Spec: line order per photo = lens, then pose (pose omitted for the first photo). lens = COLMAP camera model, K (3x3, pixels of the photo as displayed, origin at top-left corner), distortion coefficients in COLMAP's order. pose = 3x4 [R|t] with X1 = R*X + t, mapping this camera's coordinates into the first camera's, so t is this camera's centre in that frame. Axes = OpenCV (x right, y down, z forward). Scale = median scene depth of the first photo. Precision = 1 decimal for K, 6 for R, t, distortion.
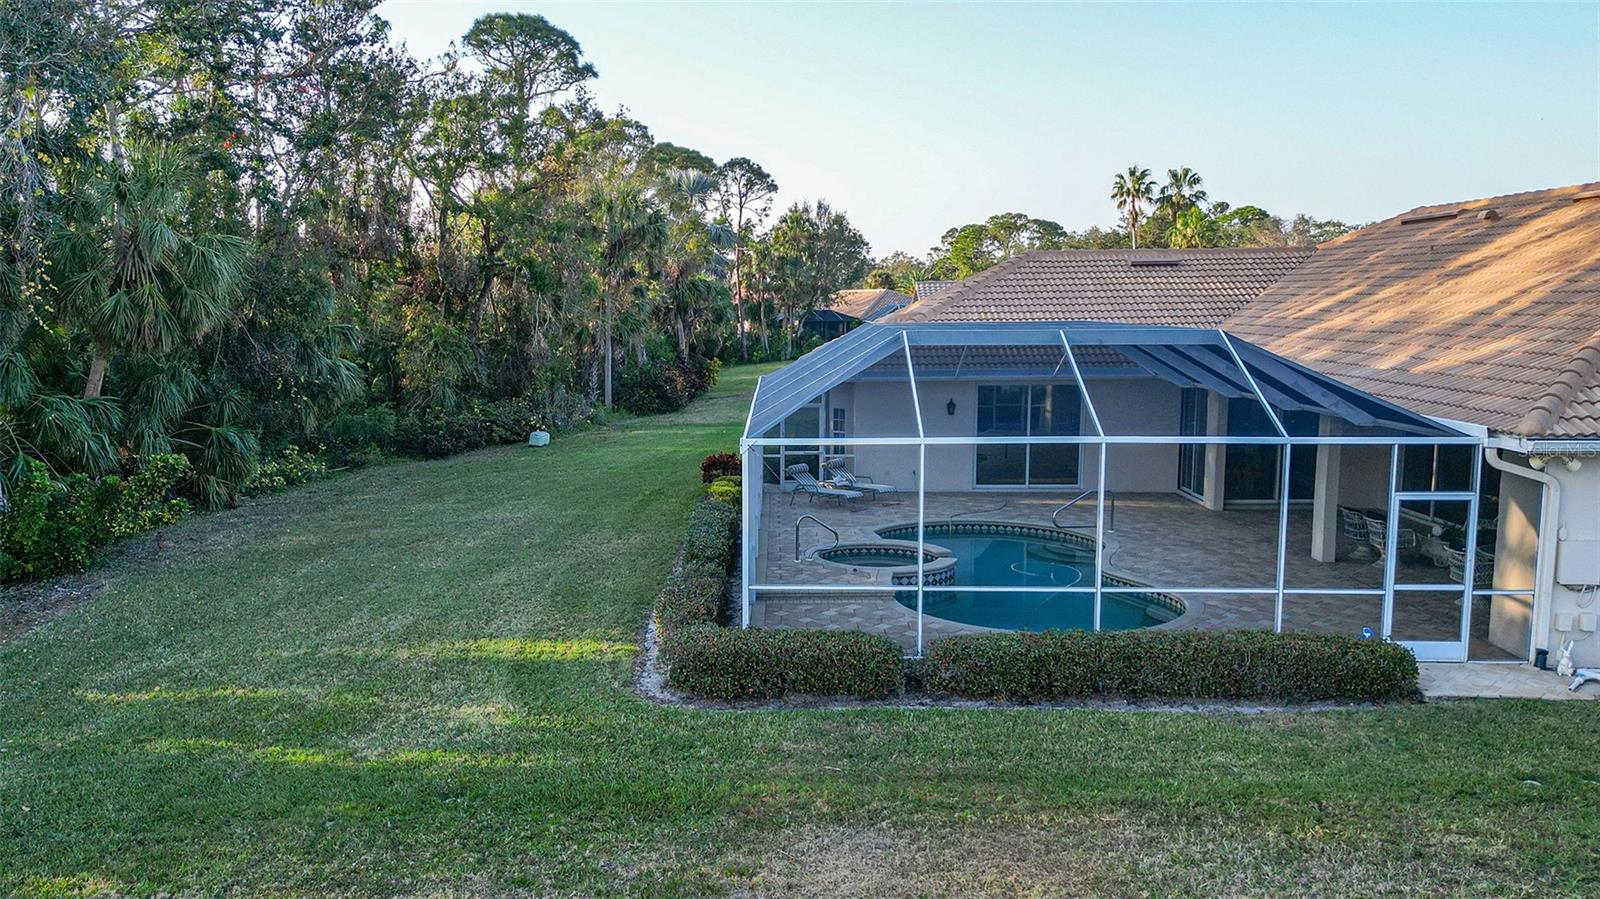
lens RADIAL K [[1146.6, 0, 796.6], [0, 1146.6, 450.4], [0, 0, 1]] dist [0.073635, -0.091552]
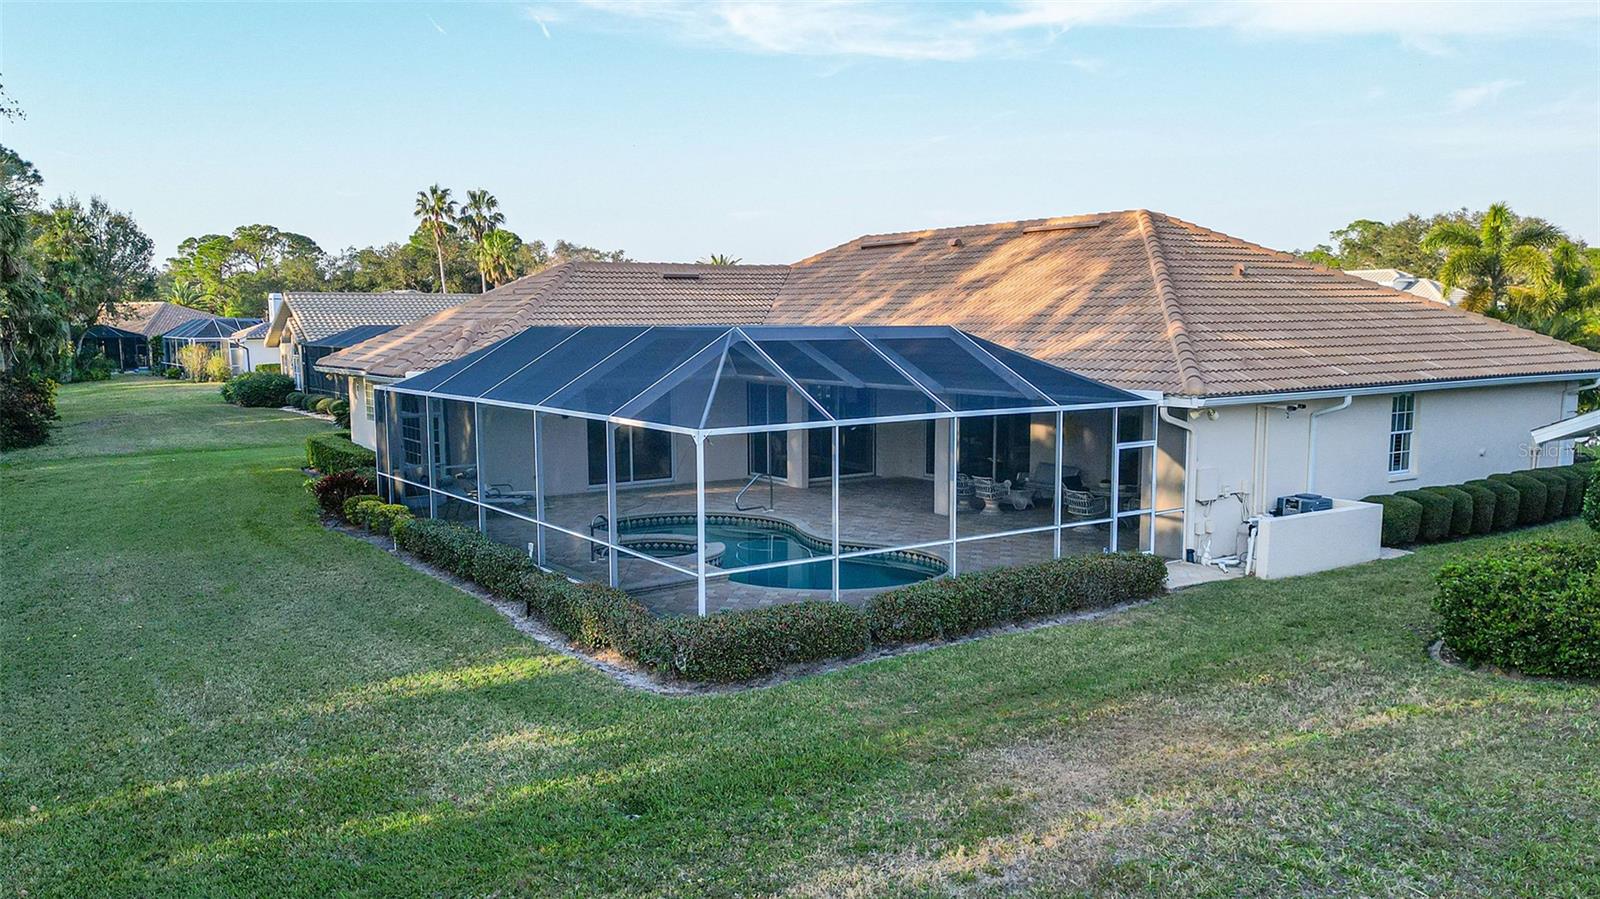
lens RADIAL K [[1122.8, 0, 795.6], [0, 1122.8, 454.1], [0, 0, 1]] dist [0.078824, -0.084186]
pose [[0.834743, -0.066665, 0.546590, -0.504787], [0.071228, 0.997377, 0.012867, 0.005041], [-0.546014, 0.028192, 0.837302, 0.115067]]
